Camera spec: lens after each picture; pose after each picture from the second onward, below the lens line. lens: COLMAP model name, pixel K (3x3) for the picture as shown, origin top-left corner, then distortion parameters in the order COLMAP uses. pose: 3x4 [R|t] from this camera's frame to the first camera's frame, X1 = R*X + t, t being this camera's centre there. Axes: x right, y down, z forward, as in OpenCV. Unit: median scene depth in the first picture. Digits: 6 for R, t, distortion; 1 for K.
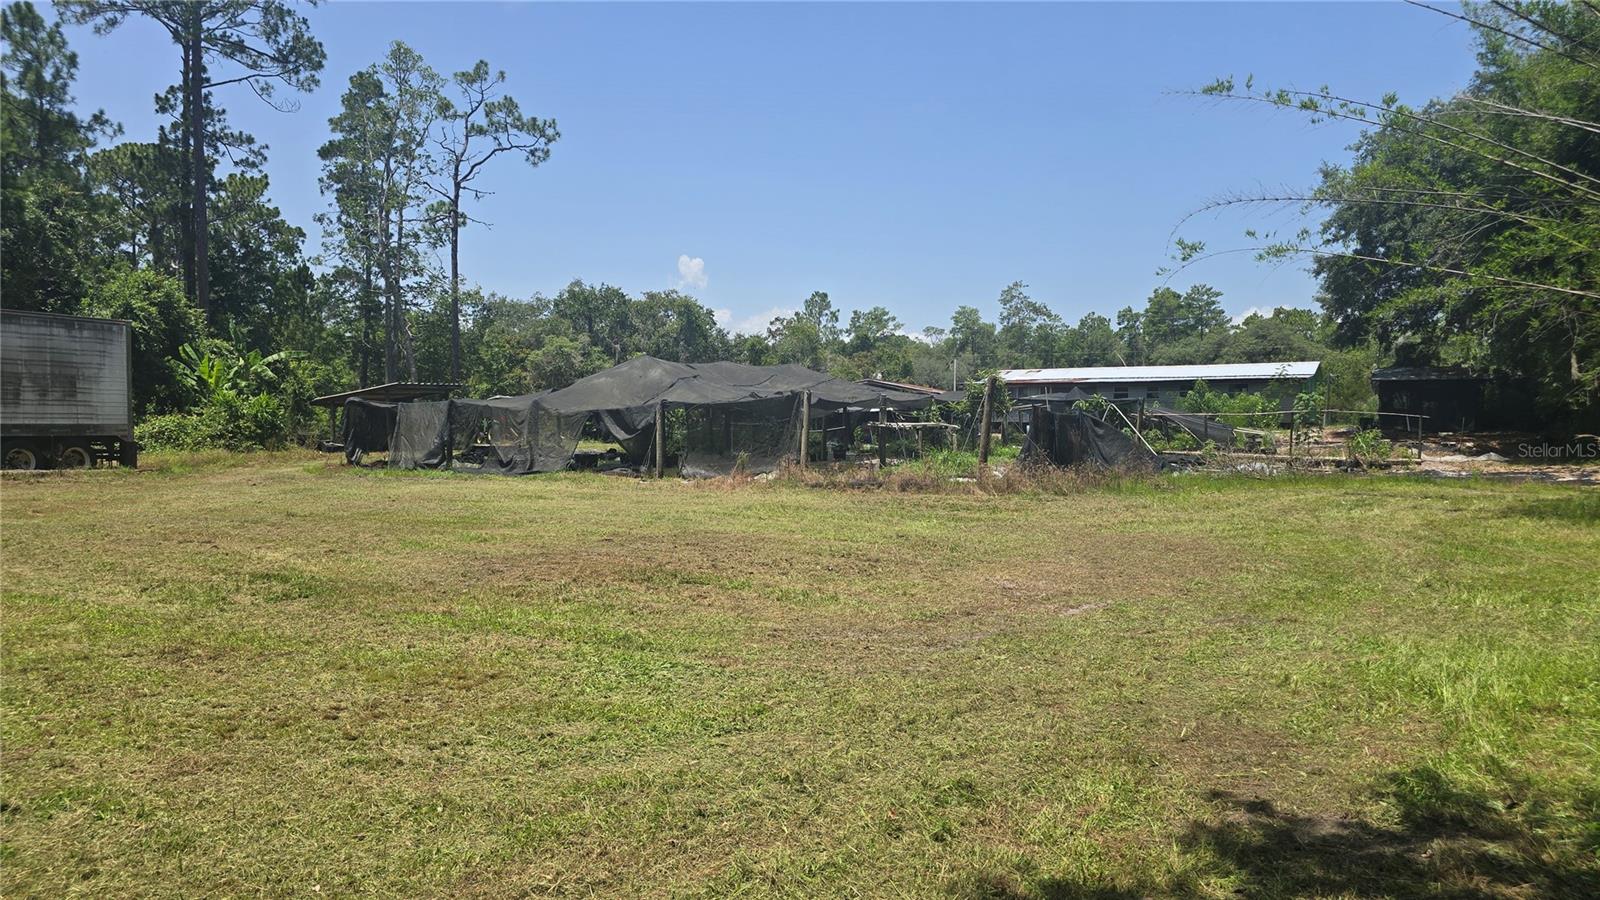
lens RADIAL K [[1069.1, 0, 797.4], [0, 1069.1, 466.2], [0, 0, 1]] dist [0.039375, -0.035840]
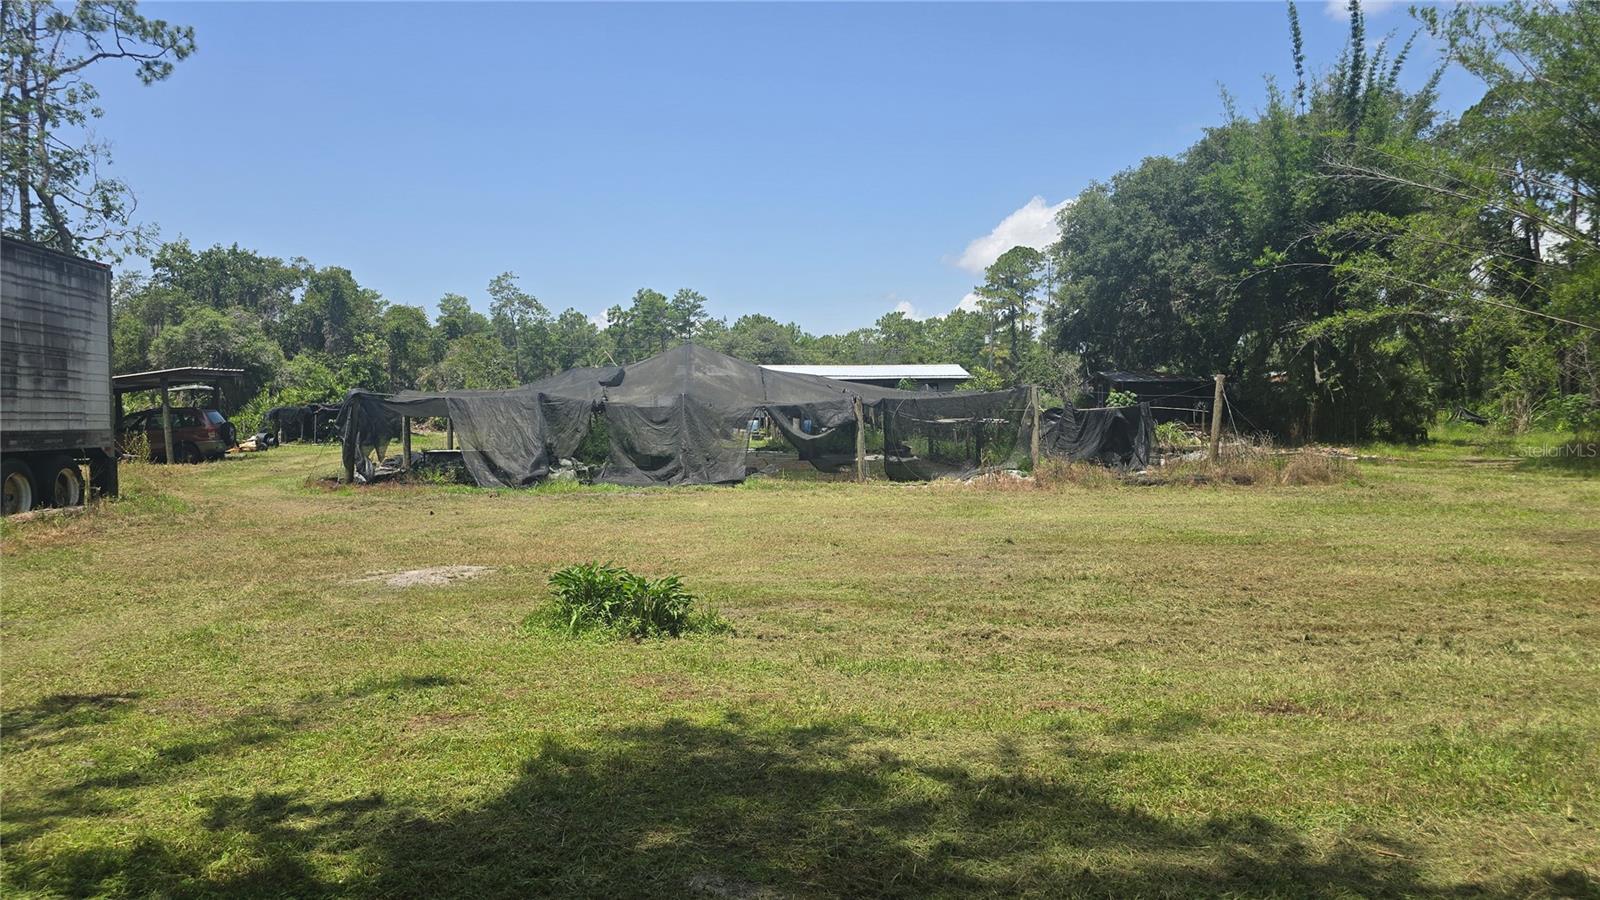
lens RADIAL K [[1069.1, 0, 796.6], [0, 1069.1, 448.9], [0, 0, 1]] dist [0.039375, -0.035840]
pose [[0.841990, -0.021313, 0.539072, -0.288634], [0.026936, 0.999634, -0.002551, -0.006908], [-0.538820, 0.016668, 0.842256, 0.118141]]
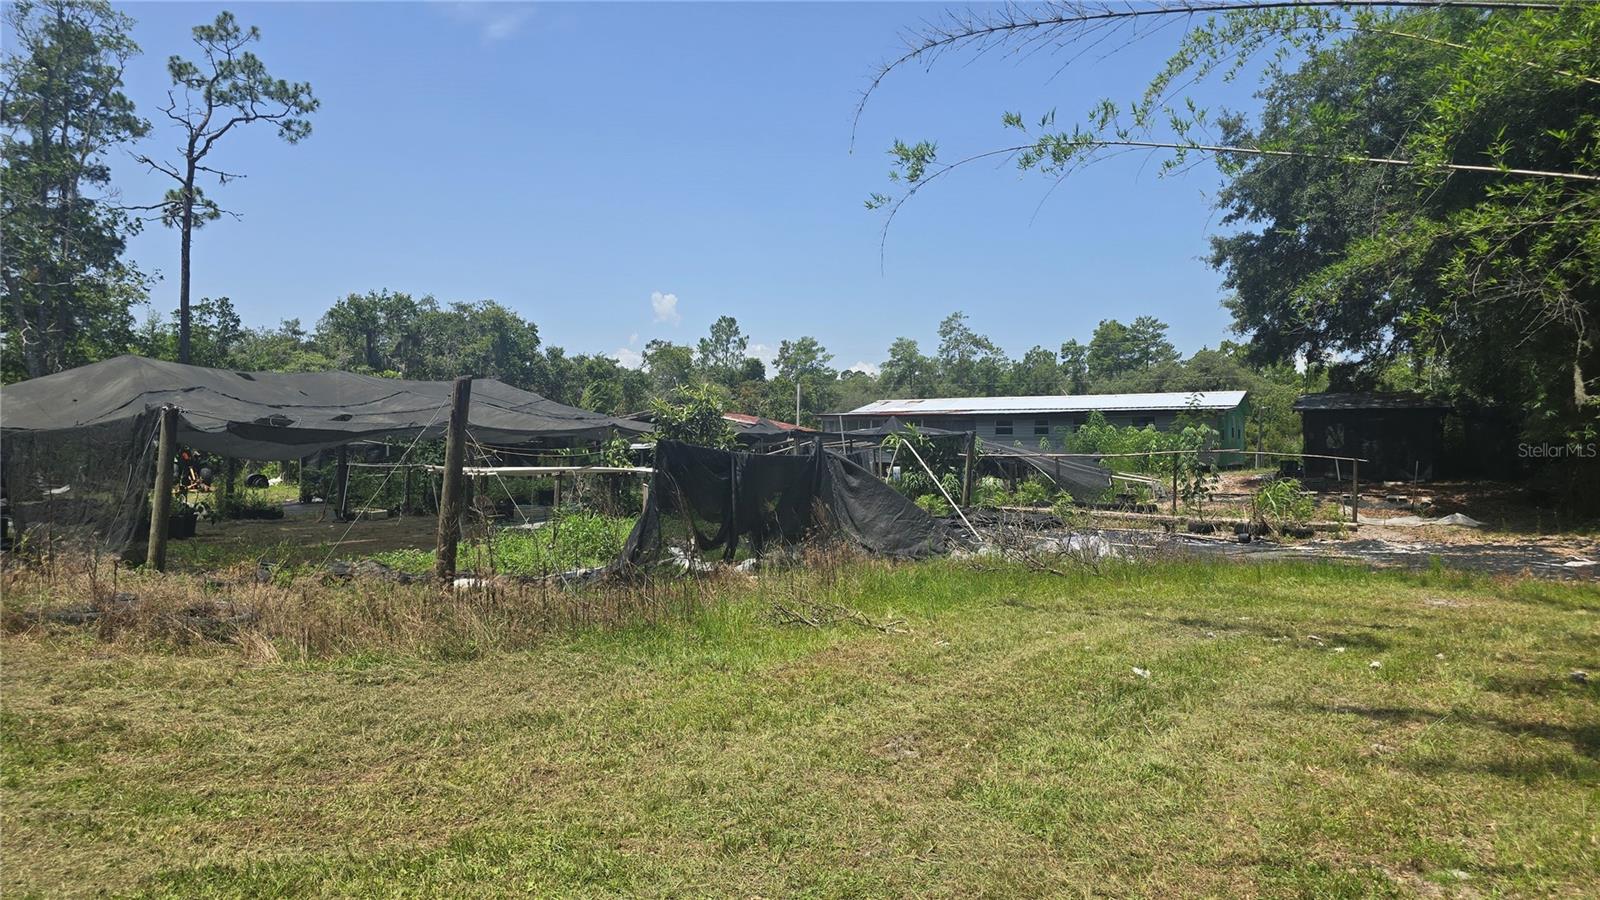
lens RADIAL K [[1069.1, 0, 813.0], [0, 1069.1, 458.5], [0, 0, 1]] dist [0.039375, -0.035840]
pose [[0.999266, 0.004910, 0.038005, 0.122386], [-0.003322, 0.999123, -0.041740, -0.010307], [-0.038176, 0.041584, 0.998405, 0.194502]]
